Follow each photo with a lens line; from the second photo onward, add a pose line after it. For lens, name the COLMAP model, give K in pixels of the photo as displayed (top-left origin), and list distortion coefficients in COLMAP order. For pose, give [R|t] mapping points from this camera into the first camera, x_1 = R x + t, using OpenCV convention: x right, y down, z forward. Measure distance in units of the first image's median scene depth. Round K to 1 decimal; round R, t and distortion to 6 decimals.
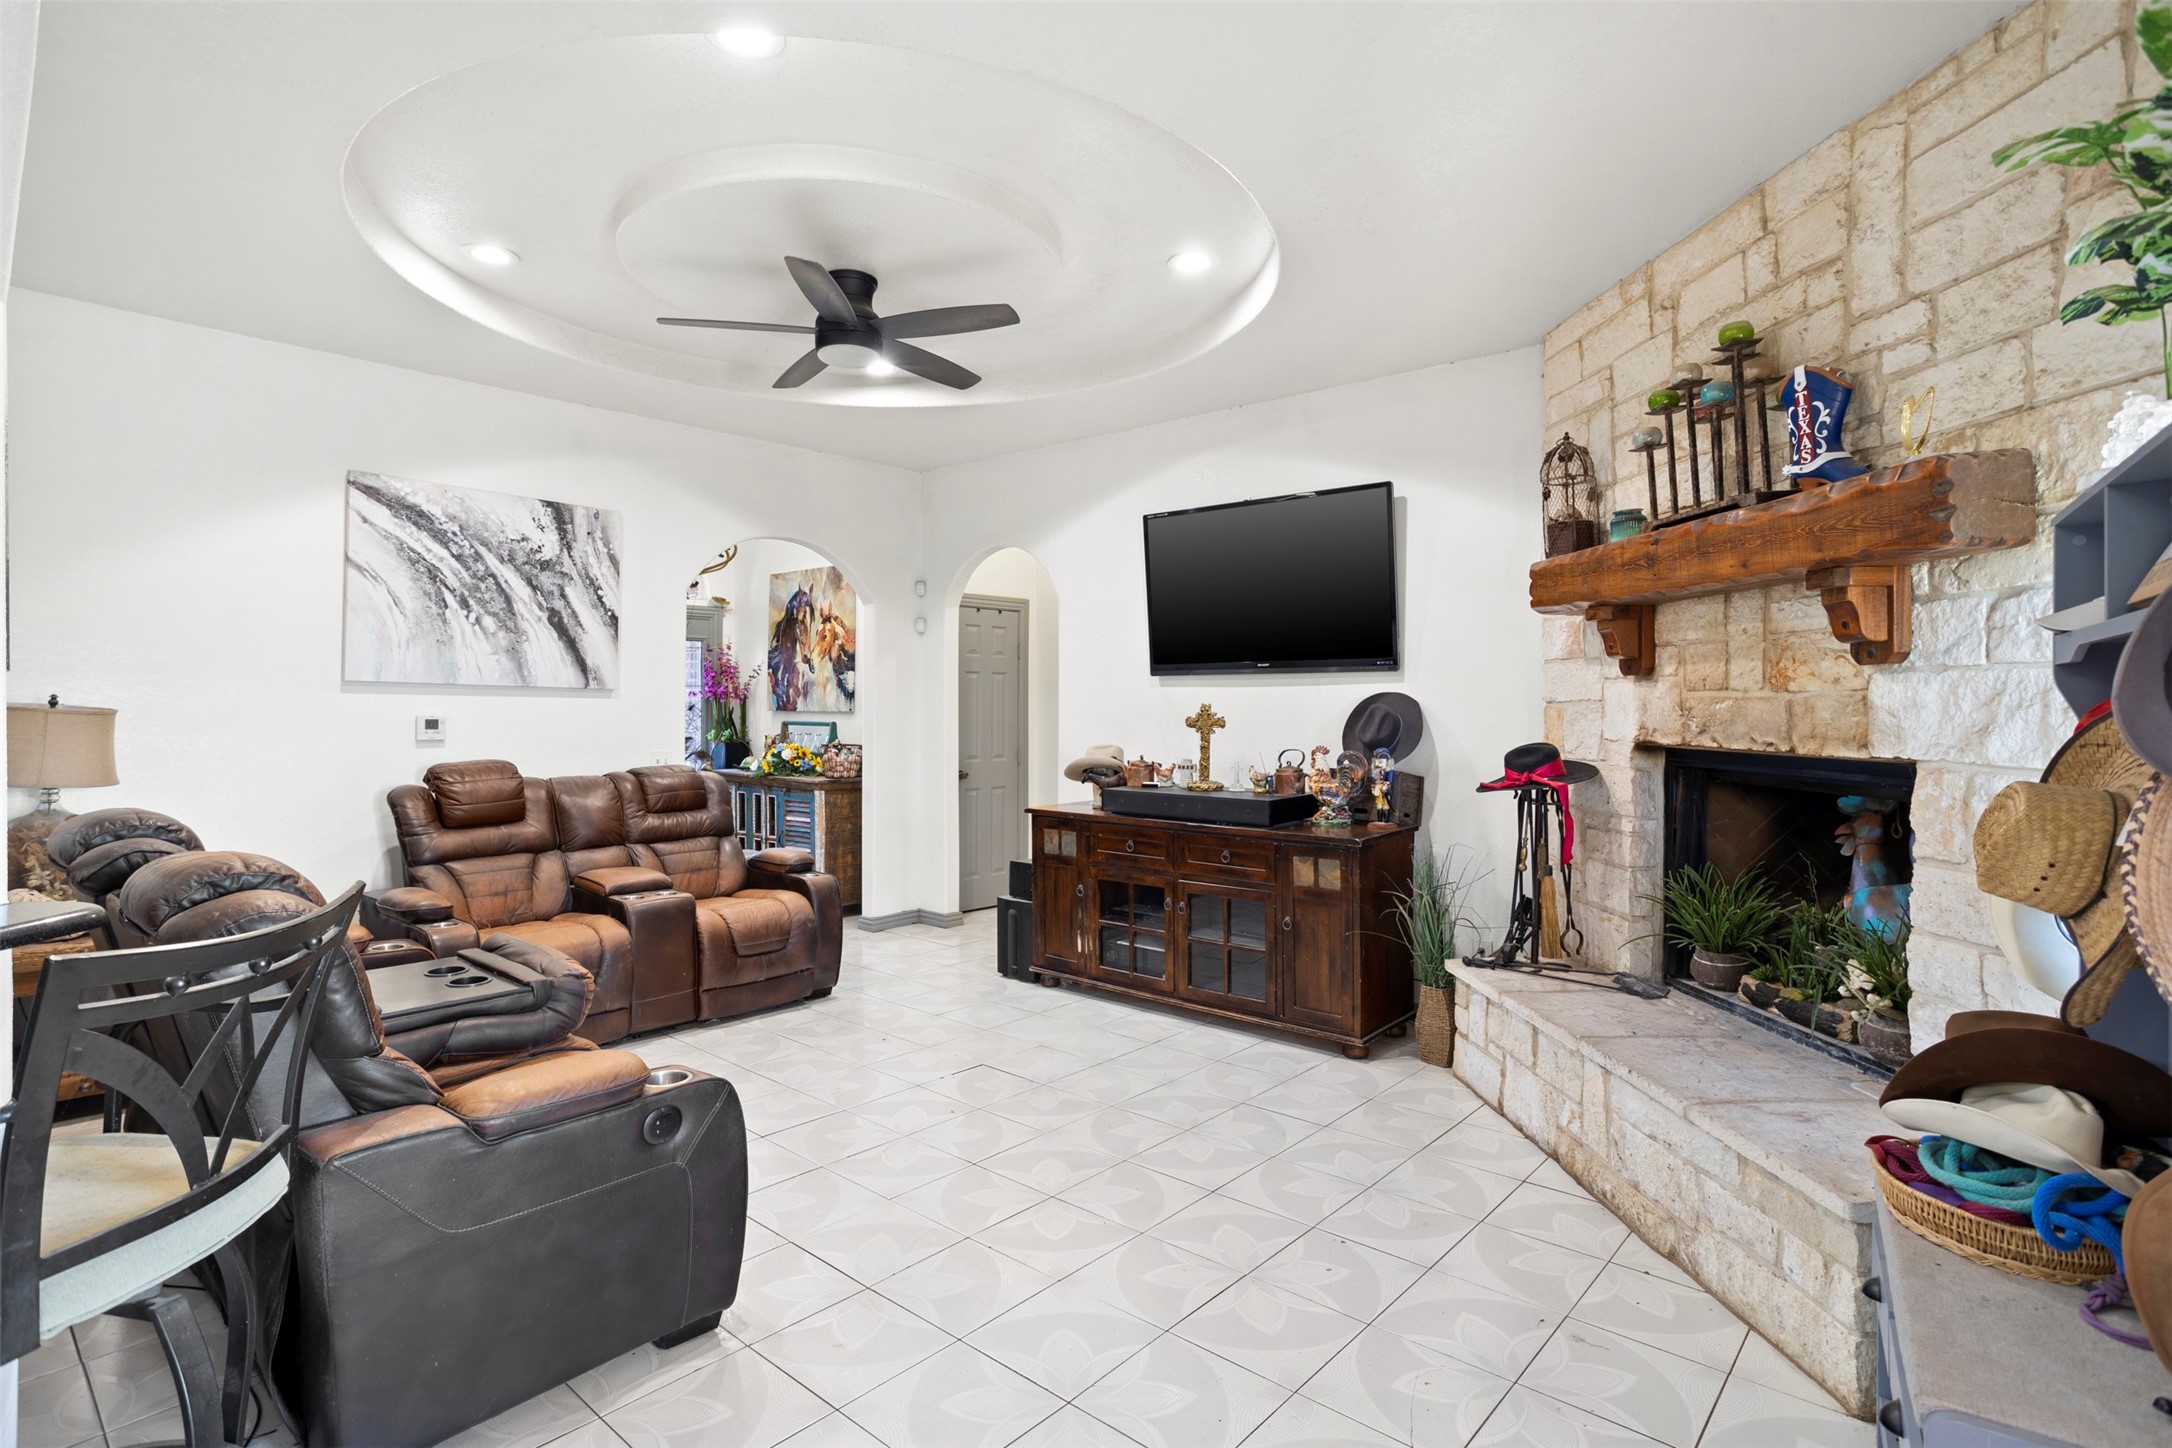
lens RADIAL K [[1092.3, 0, 1080.6], [0, 1092.3, 726.0], [0, 0, 1]] dist [-0.044445, 0.006586]
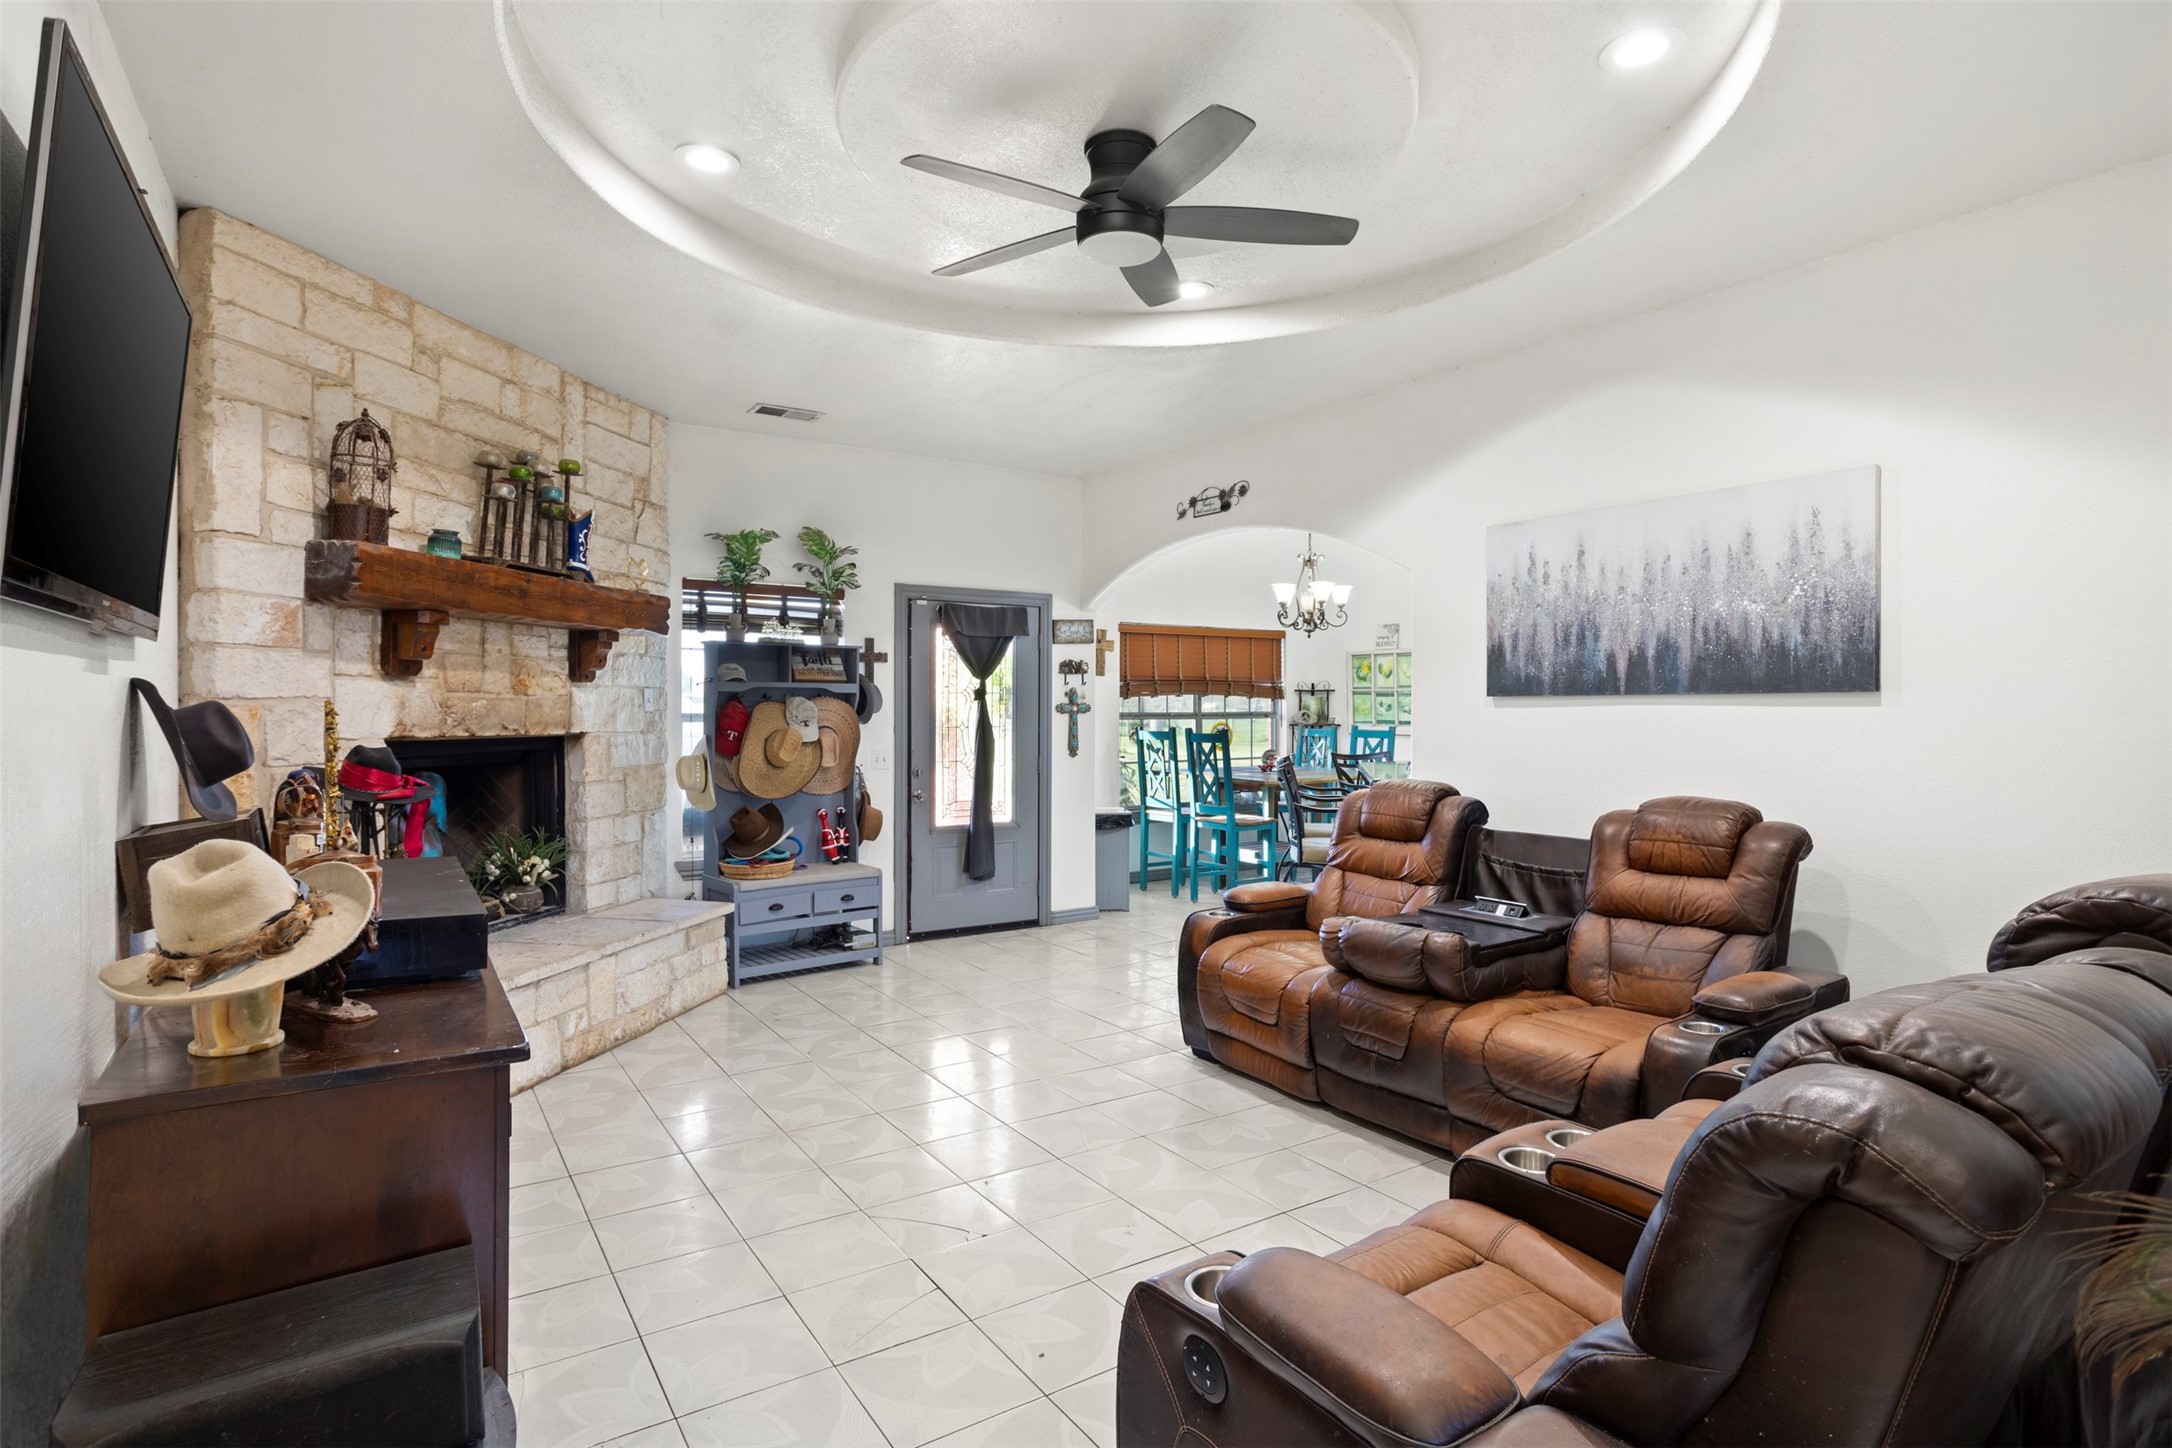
lens RADIAL K [[1092.3, 0, 1084.9], [0, 1092.3, 716.2], [0, 0, 1]] dist [-0.044445, 0.006586]
pose [[-0.965657, -0.000425, 0.259820, -0.480007], [0.006713, 0.999624, 0.026585, -0.034844], [-0.259733, 0.027416, -0.965291, 2.120302]]
